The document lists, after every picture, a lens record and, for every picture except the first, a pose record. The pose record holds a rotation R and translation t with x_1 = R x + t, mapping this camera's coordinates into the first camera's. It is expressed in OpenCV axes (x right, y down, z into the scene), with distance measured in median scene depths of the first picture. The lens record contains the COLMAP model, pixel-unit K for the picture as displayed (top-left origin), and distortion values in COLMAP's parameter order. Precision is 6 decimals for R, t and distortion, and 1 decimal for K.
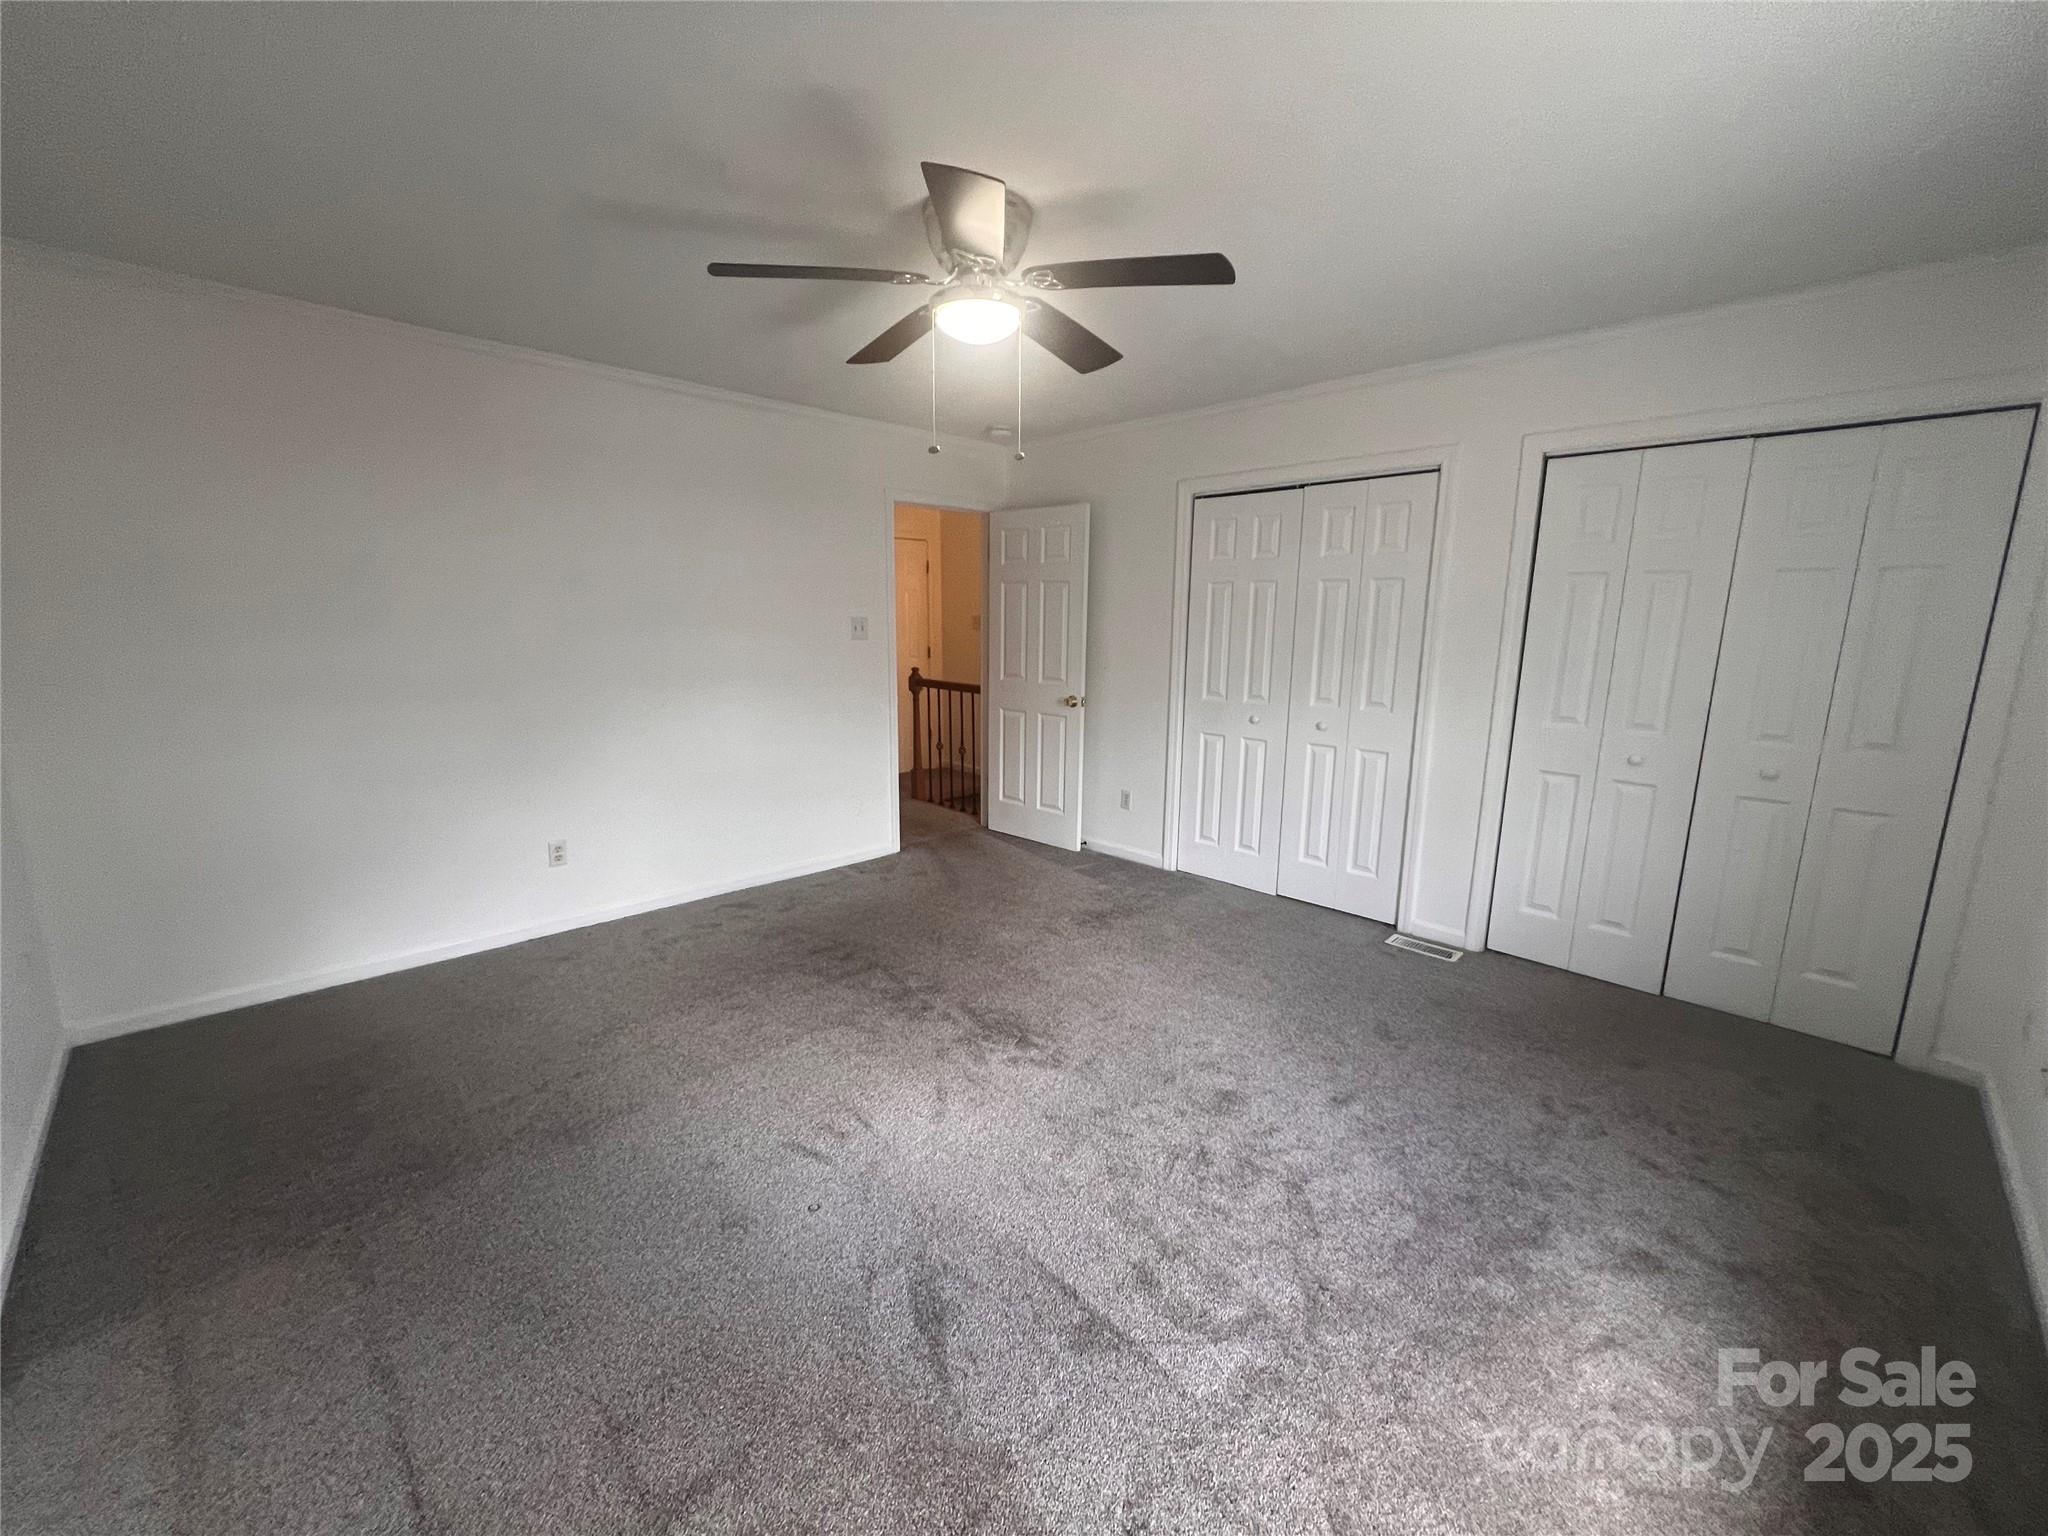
lens RADIAL K [[816.5, 0, 1022.3], [0, 816.5, 760.0], [0, 0, 1]] dist [-0.000873, 0.000586]
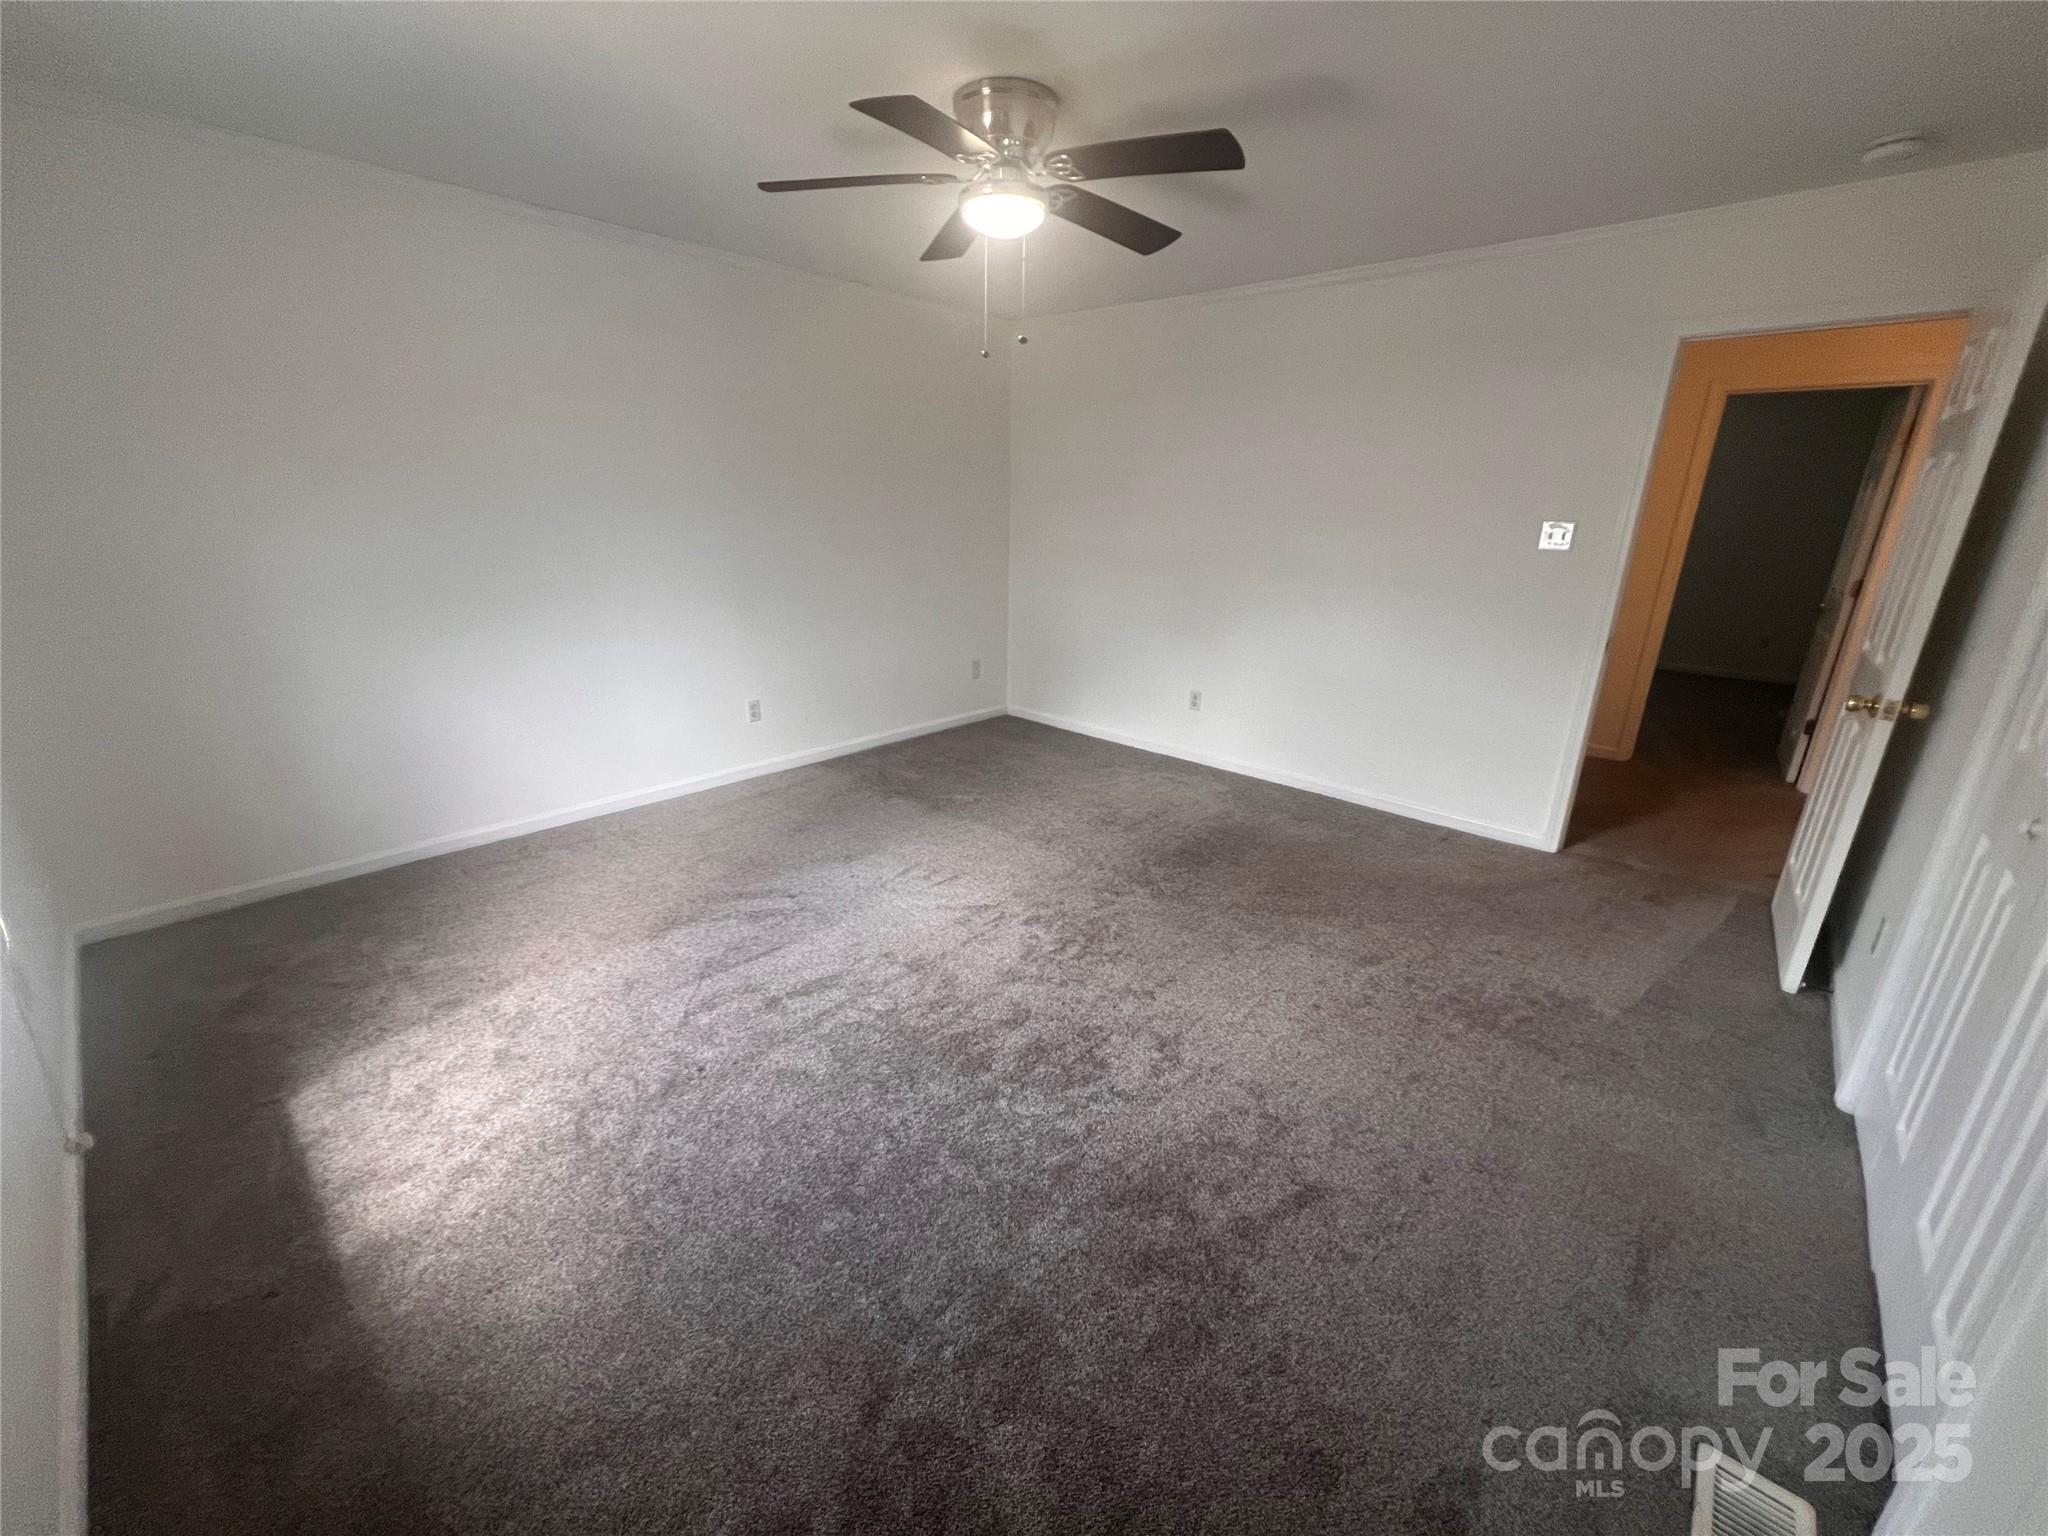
lens RADIAL K [[816.5, 0, 1022.2], [0, 816.5, 768.2], [0, 0, 1]] dist [-0.000873, 0.000586]
pose [[0.053523, 0.302796, -0.951551, 0.654020], [-0.196287, 0.937516, 0.287289, -0.098604], [0.979085, 0.171400, 0.109614, 0.584112]]
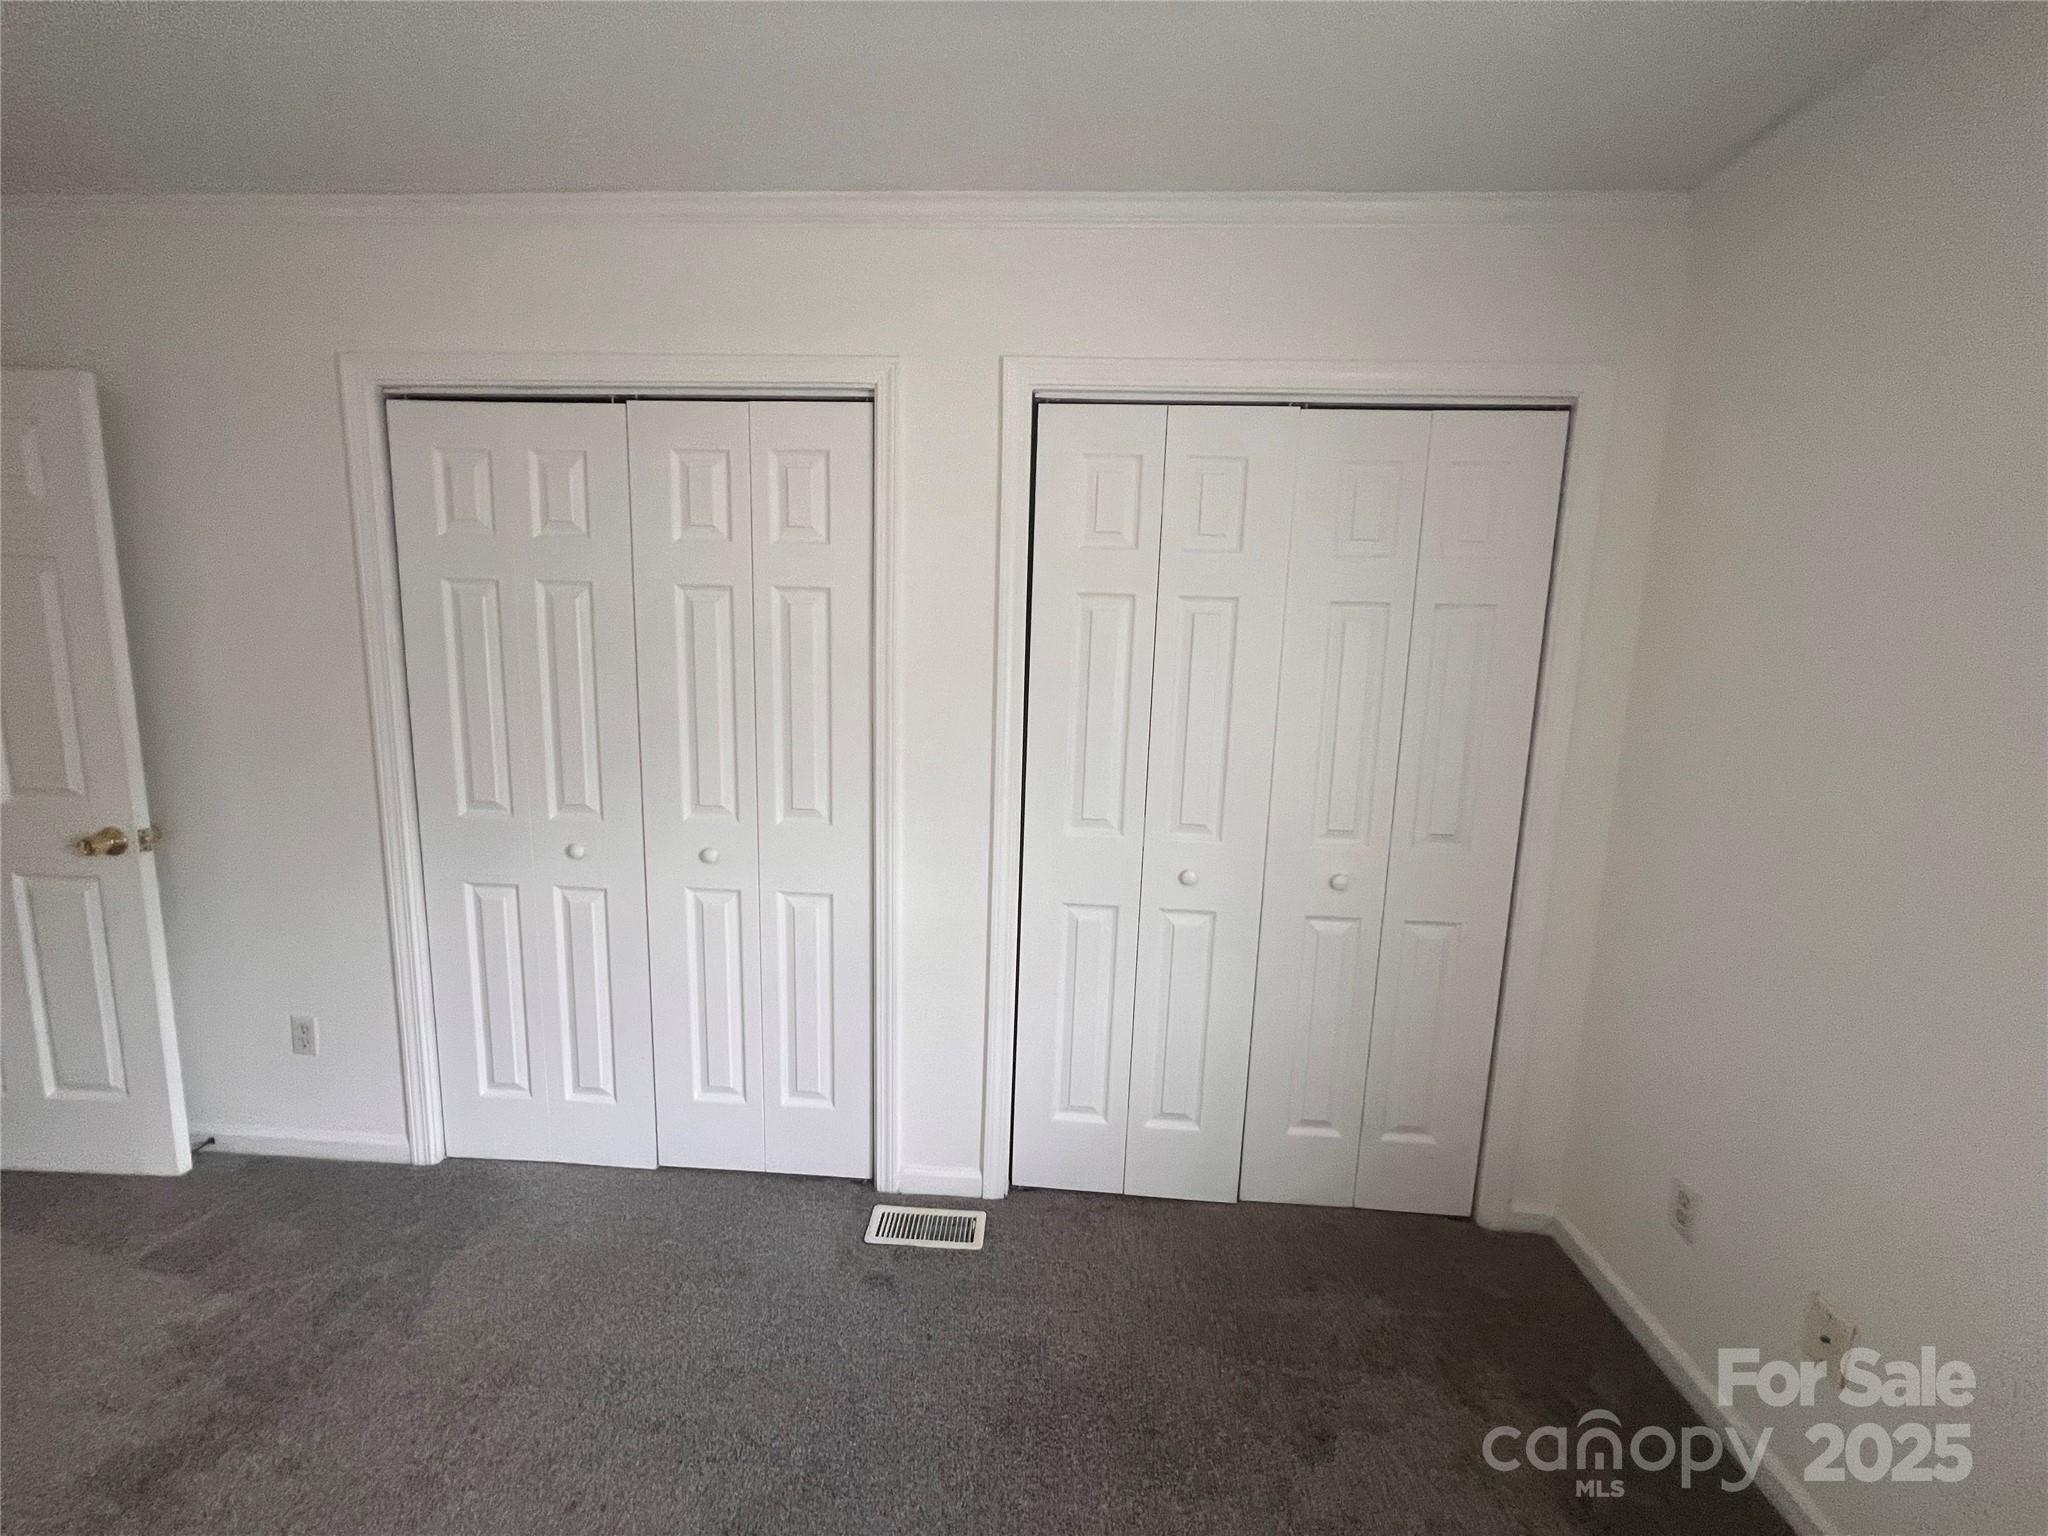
lens RADIAL K [[816.5, 0, 1024.3], [0, 816.5, 777.8], [0, 0, 1]] dist [-0.000873, 0.000586]
pose [[0.742674, -0.089423, 0.663655, 0.174550], [0.097024, 0.994956, 0.025488, -0.089850], [-0.662587, 0.045461, 0.747604, 0.474759]]
